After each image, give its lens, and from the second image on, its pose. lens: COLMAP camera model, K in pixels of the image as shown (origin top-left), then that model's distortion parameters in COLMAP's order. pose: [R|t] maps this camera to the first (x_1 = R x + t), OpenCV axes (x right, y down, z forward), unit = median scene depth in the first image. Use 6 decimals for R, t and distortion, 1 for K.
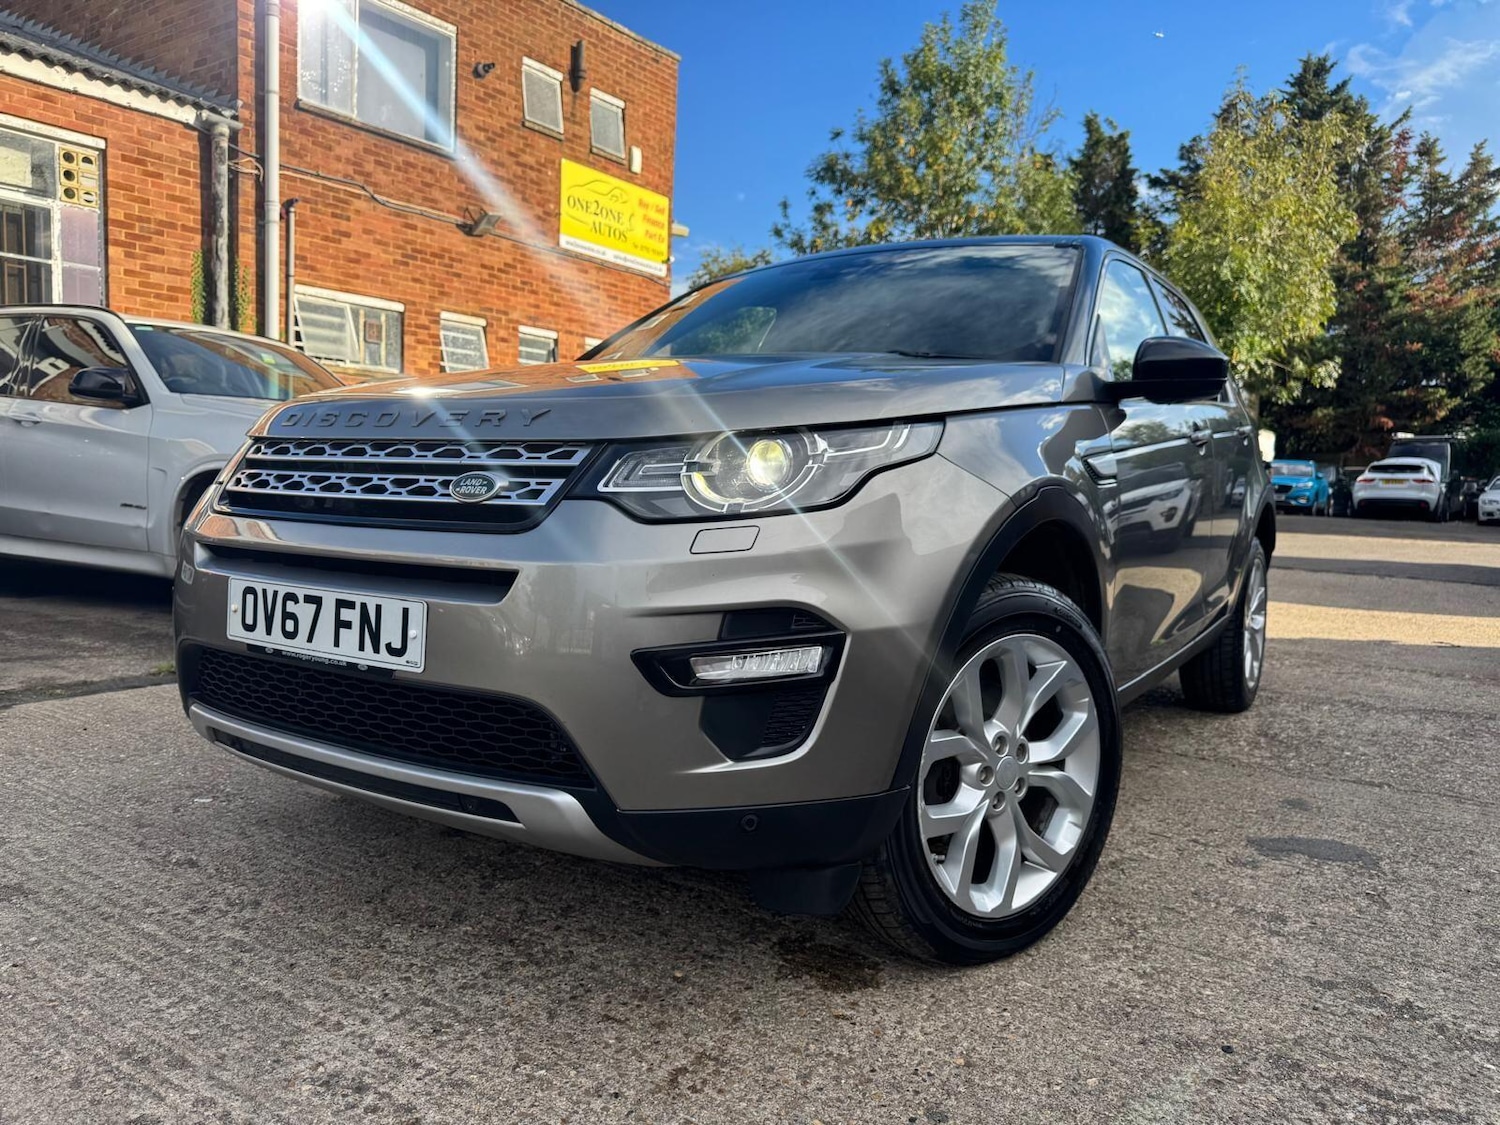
lens RADIAL K [[1066.5, 0, 747.4], [0, 1066.5, 561.9], [0, 0, 1]] dist [0.016433, -0.021682]
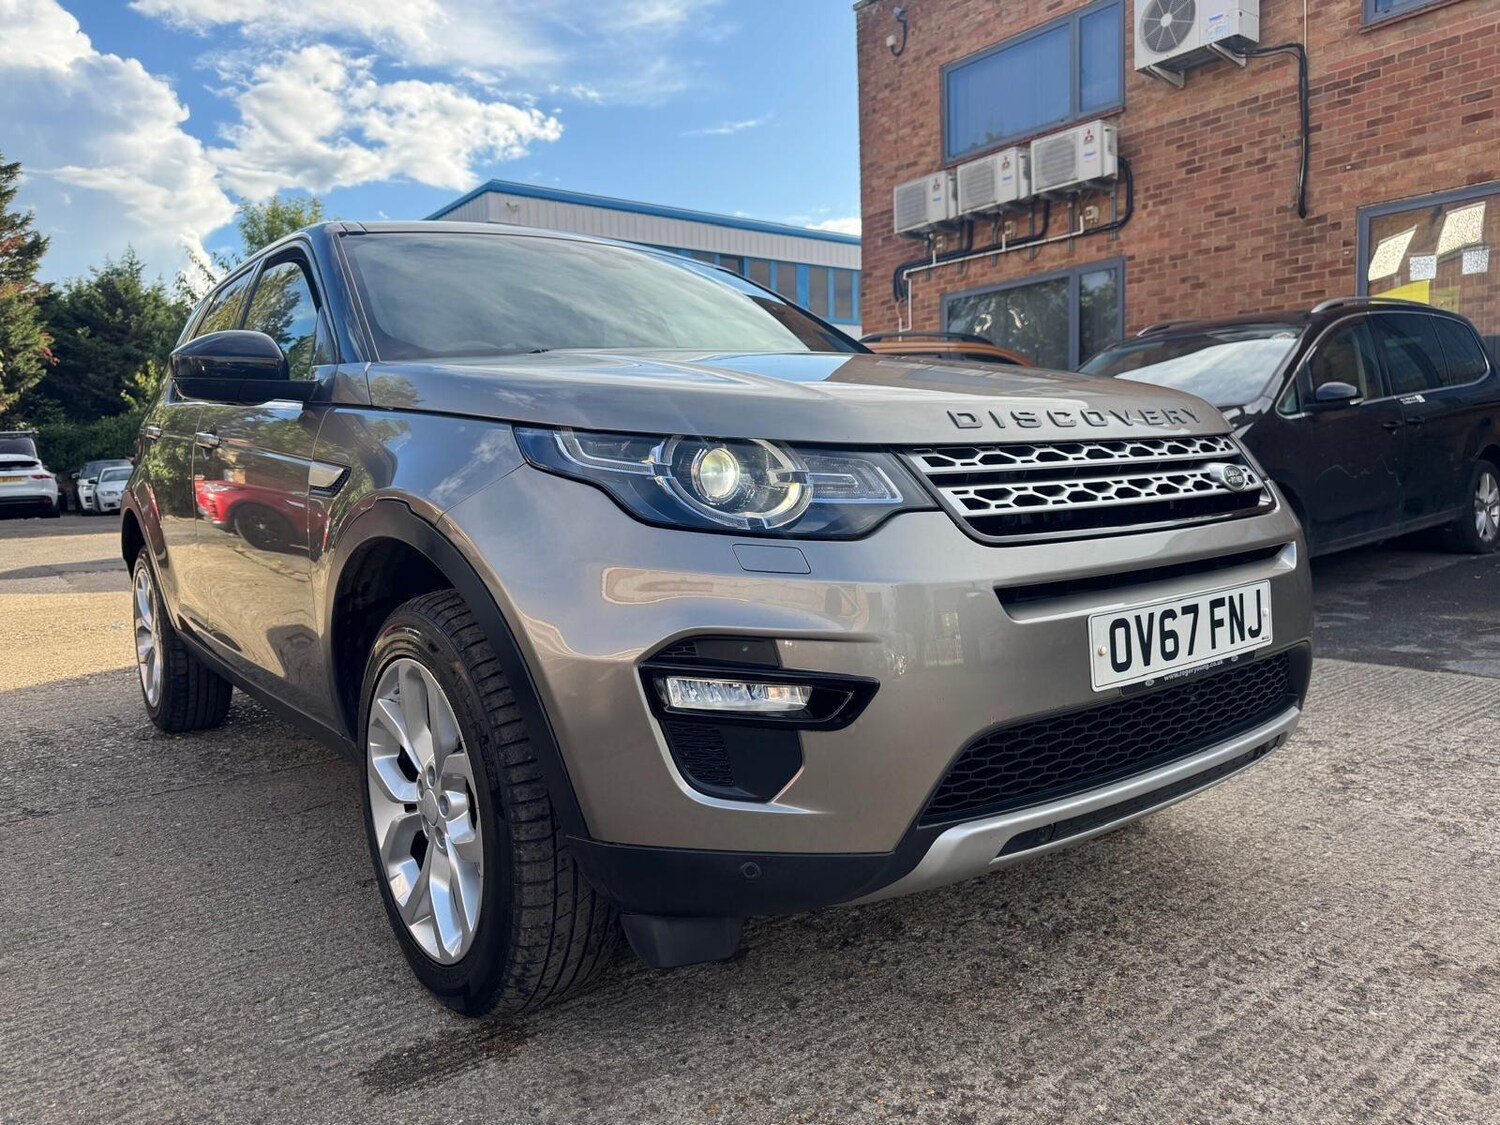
lens RADIAL K [[1055.5, 0, 746.9], [0, 1055.5, 558.7], [0, 0, 1]] dist [0.020086, -0.018447]
pose [[0.325000, -0.123913, 0.937561, -0.269008], [0.121490, 0.988635, 0.088549, -0.026698], [-0.937878, 0.085126, 0.336361, 0.200641]]
